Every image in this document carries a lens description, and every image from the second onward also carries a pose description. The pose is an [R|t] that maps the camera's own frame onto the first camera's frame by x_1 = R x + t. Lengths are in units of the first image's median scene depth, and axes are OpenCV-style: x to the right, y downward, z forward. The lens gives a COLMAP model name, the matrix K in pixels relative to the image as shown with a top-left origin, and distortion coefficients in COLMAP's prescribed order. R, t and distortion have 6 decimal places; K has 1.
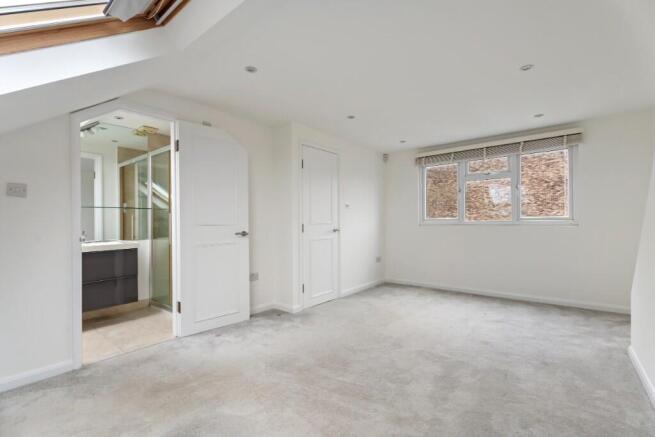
lens RADIAL K [[300.8, 0, 326.2], [0, 300.8, 222.6], [0, 0, 1]] dist [0.013715, -0.001006]
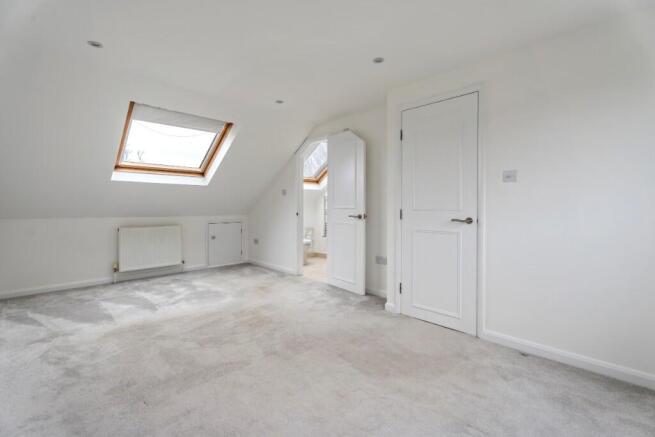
lens RADIAL K [[300.8, 0, 325.8], [0, 300.8, 212.1], [0, 0, 1]] dist [0.013715, -0.001006]
pose [[-0.123736, 0.035723, -0.991672, 0.893852], [0.003548, 0.999361, 0.035557, -0.021873], [0.992309, 0.000881, -0.123784, 1.063660]]
